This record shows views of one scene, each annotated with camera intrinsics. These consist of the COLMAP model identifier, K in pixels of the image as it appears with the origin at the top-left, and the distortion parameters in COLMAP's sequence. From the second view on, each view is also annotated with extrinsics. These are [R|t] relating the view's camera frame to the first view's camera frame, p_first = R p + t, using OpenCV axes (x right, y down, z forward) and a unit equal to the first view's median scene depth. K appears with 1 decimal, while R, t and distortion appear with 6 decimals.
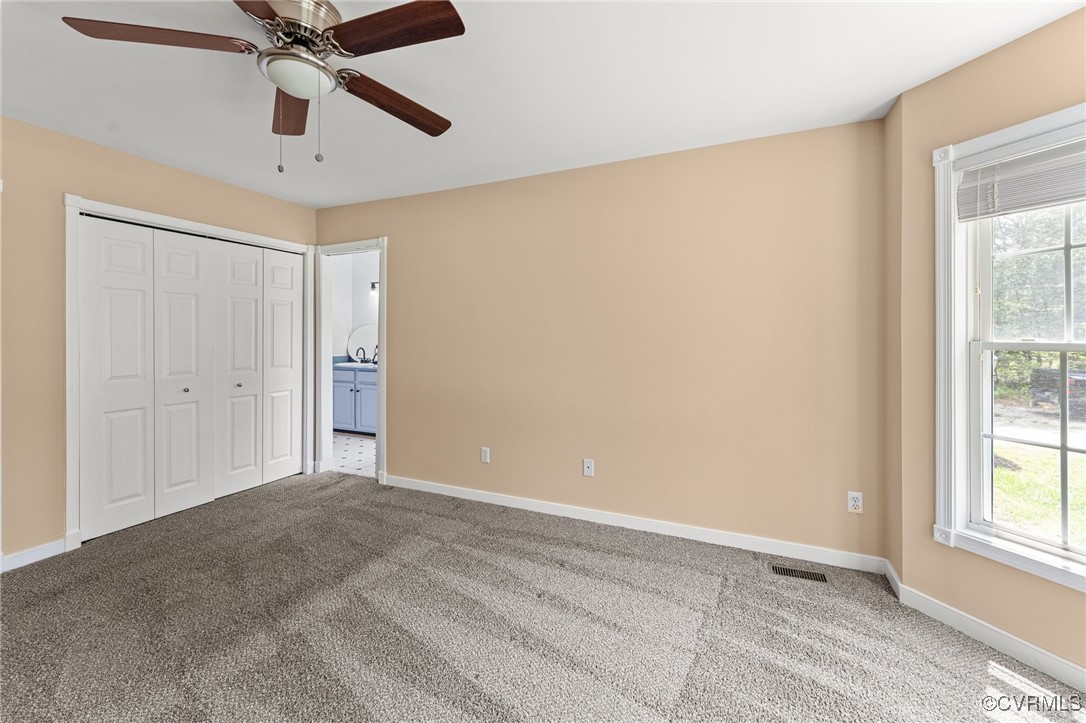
lens RADIAL K [[444.6, 0, 536.4], [0, 444.6, 342.6], [0, 0, 1]] dist [0.001489, 0.000256]
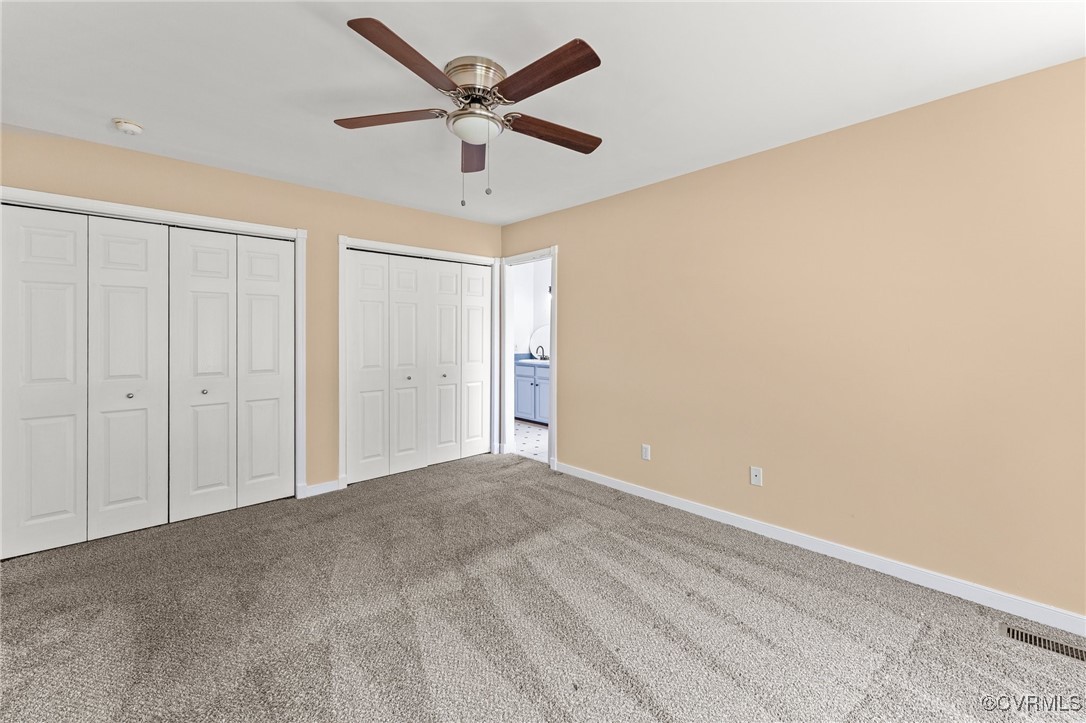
lens RADIAL K [[444.6, 0, 536.4], [0, 444.6, 342.6], [0, 0, 1]] dist [0.001489, 0.000256]
pose [[0.919957, 0.003587, -0.392002, 0.069453], [-0.002680, 0.999992, 0.002862, -0.000837], [0.392009, -0.001582, 0.919960, -0.048093]]
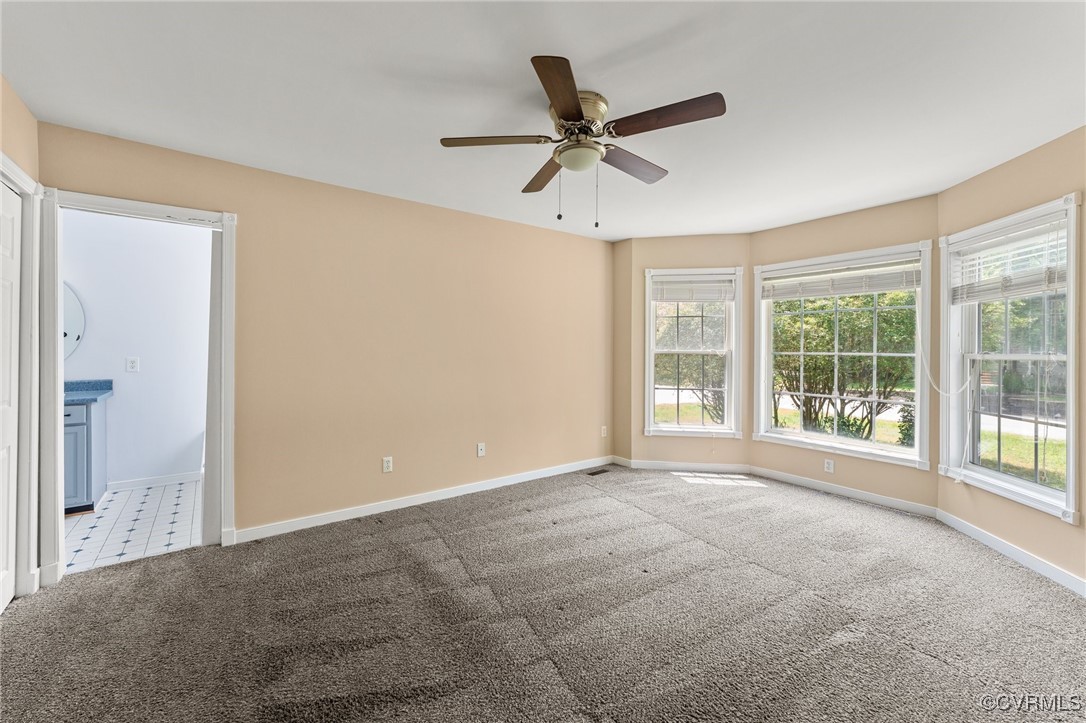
lens RADIAL K [[443.2, 0, 547.2], [0, 443.2, 356.9], [0, 0, 1]] dist [-0.000224, -0.000015]
pose [[0.479443, -0.021348, 0.877313, -1.097708], [0.004083, 0.999748, 0.022096, -0.018414], [-0.877563, -0.007011, 0.479409, 0.264359]]
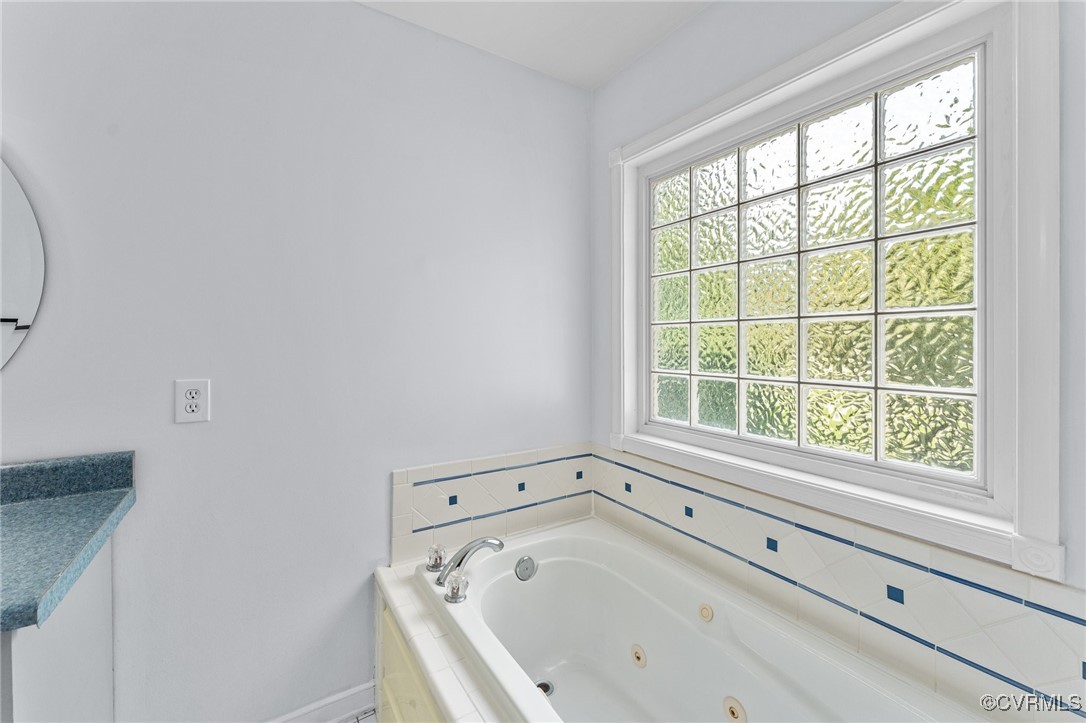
lens RADIAL K [[444.6, 0, 536.4], [0, 444.6, 342.6], [0, 0, 1]] dist [0.001489, 0.000256]
pose [[0.548515, -0.008036, 0.836102, -0.653626], [0.009934, 0.999946, 0.003094, -0.028574], [-0.836082, 0.006609, 0.548565, 1.640638]]
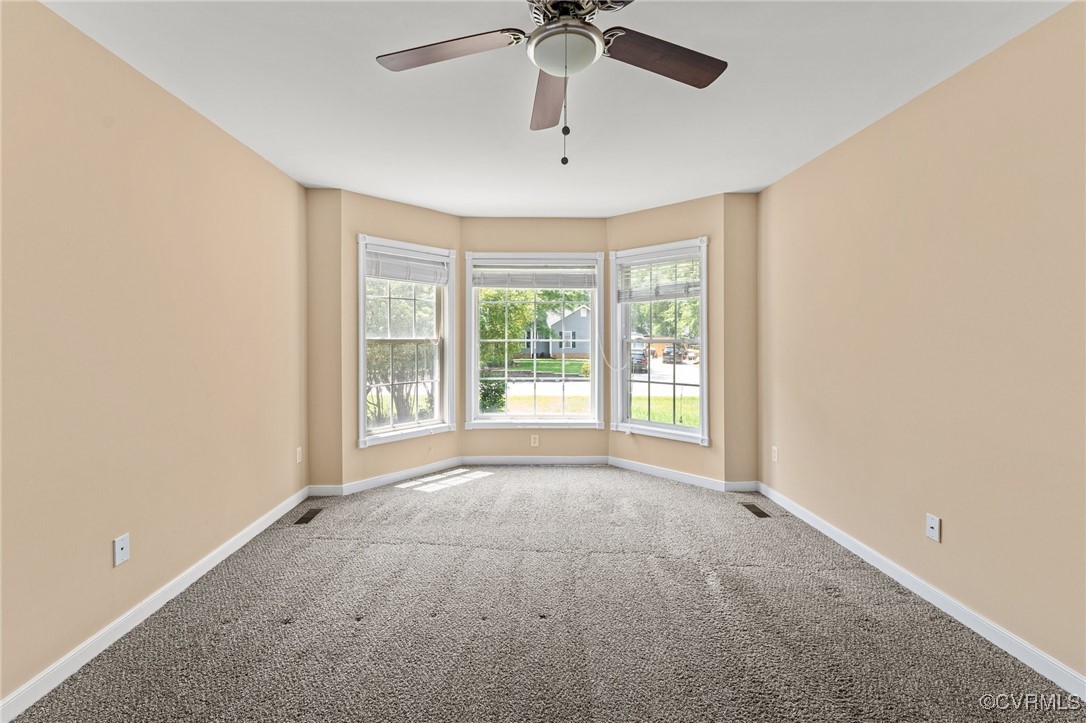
lens RADIAL K [[444.6, 0, 536.4], [0, 444.6, 342.6], [0, 0, 1]] dist [0.001489, 0.000256]
pose [[-0.440212, -0.018327, 0.897707, -0.825444], [0.002849, 0.999758, 0.021808, -0.020443], [-0.897889, 0.012158, -0.440053, 0.905235]]
